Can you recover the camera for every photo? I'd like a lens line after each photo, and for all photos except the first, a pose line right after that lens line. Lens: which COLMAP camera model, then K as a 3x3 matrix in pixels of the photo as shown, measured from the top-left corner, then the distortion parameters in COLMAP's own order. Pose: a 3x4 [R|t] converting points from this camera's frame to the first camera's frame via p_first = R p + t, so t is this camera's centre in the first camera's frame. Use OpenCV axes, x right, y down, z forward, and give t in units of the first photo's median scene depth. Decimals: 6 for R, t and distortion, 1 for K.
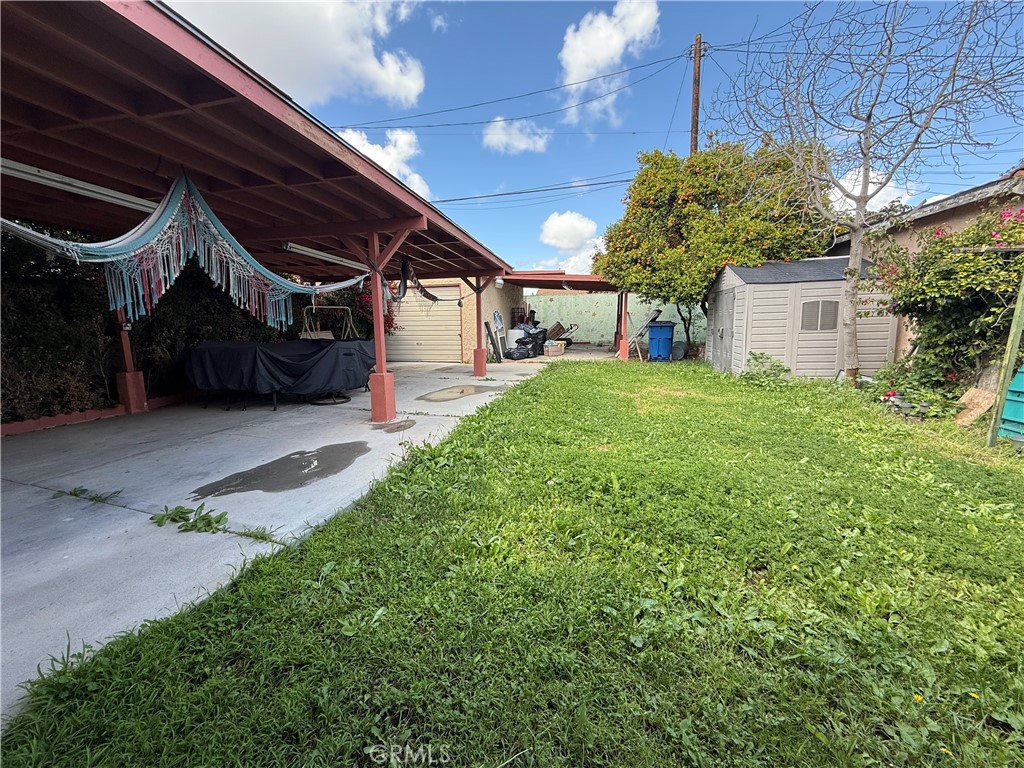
lens RADIAL K [[408.0, 0, 510.8], [0, 408.0, 370.0], [0, 0, 1]] dist [-0.002978, -0.000203]
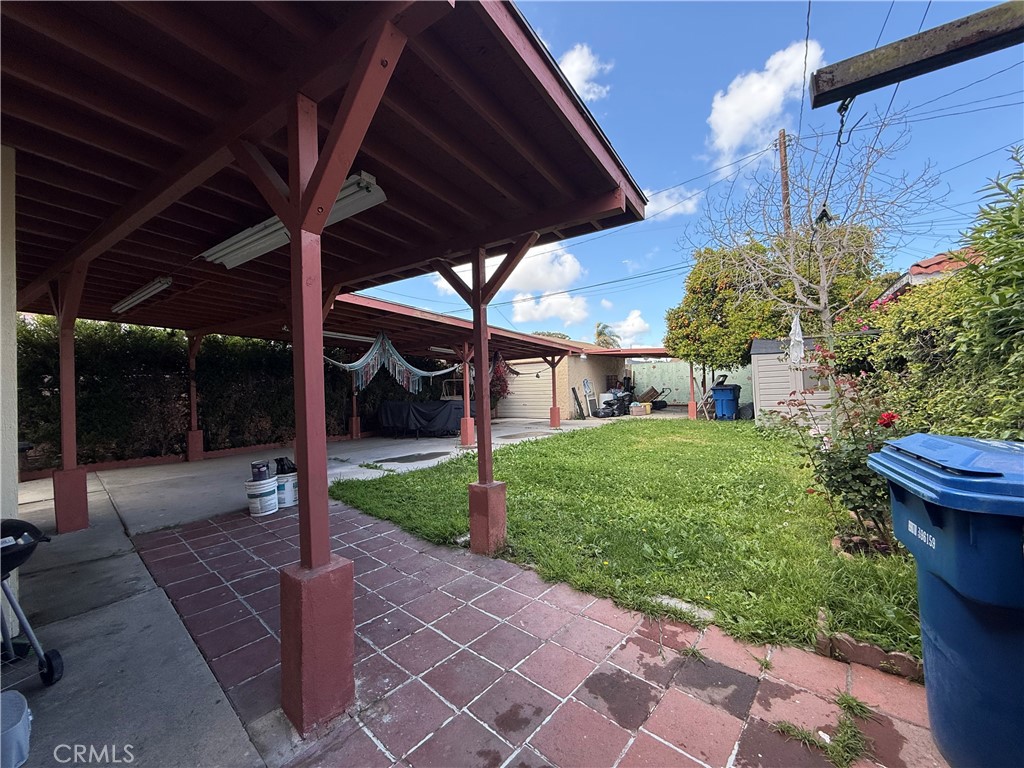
lens RADIAL K [[407.8, 0, 509.5], [0, 407.8, 382.6], [0, 0, 1]] dist [-0.002261, 0.000615]
pose [[0.930608, -0.018505, -0.365549, 0.223057], [-0.028237, 0.992115, -0.122108, 0.029108], [0.364926, 0.123957, 0.922748, -0.262012]]
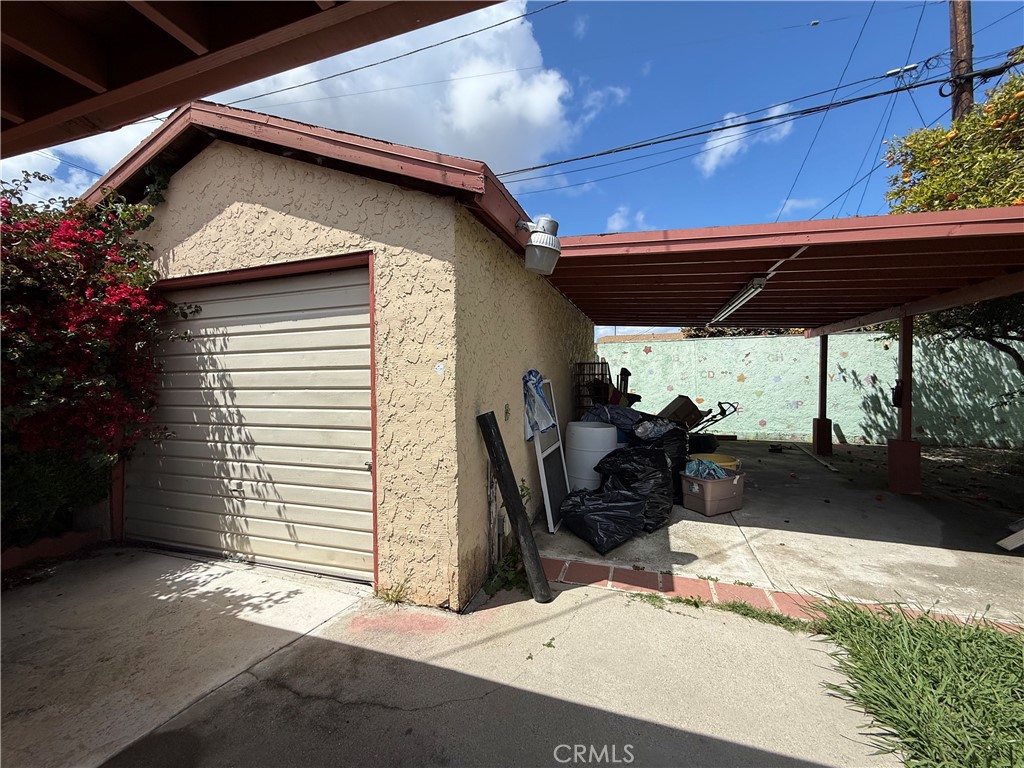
lens RADIAL K [[407.8, 0, 509.5], [0, 407.8, 382.6], [0, 0, 1]] dist [-0.002261, 0.000615]
pose [[0.992889, 0.008471, -0.118742, -0.018567], [-0.021758, 0.993576, -0.111057, -0.111824], [0.117039, 0.112851, 0.986695, 0.767898]]
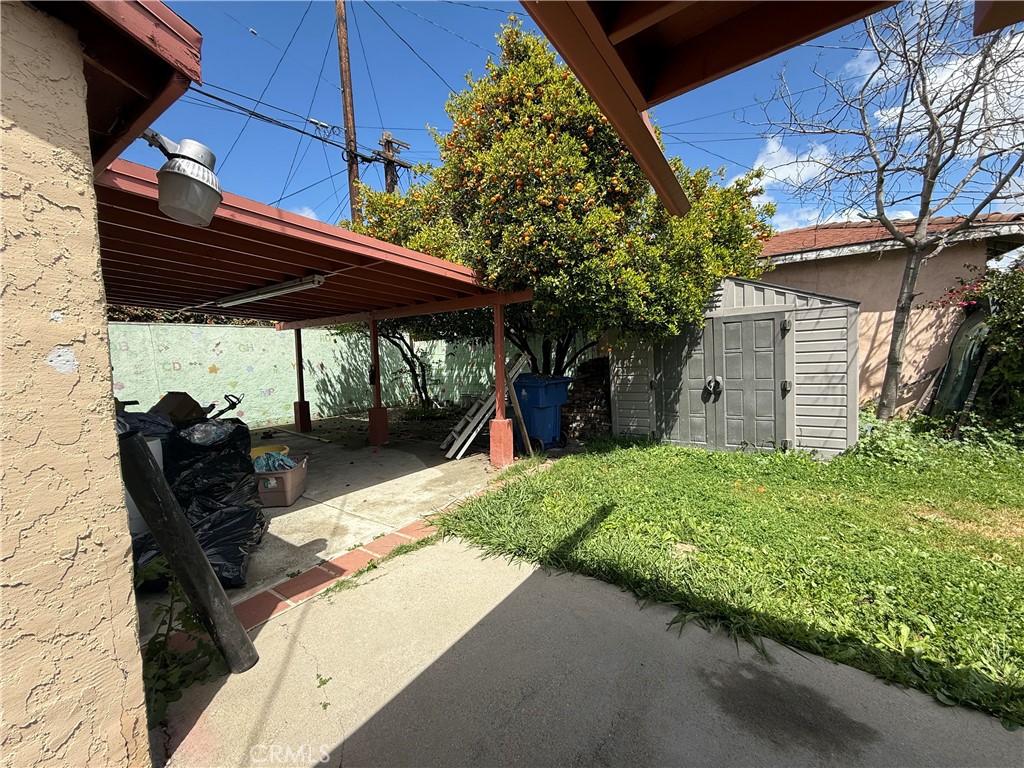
lens RADIAL K [[407.8, 0, 509.5], [0, 407.8, 382.6], [0, 0, 1]] dist [-0.002261, 0.000615]
pose [[0.381681, -0.060619, 0.922304, -0.137492], [0.145191, 0.989391, 0.004943, -0.119811], [-0.912819, 0.132024, 0.386433, 0.826220]]
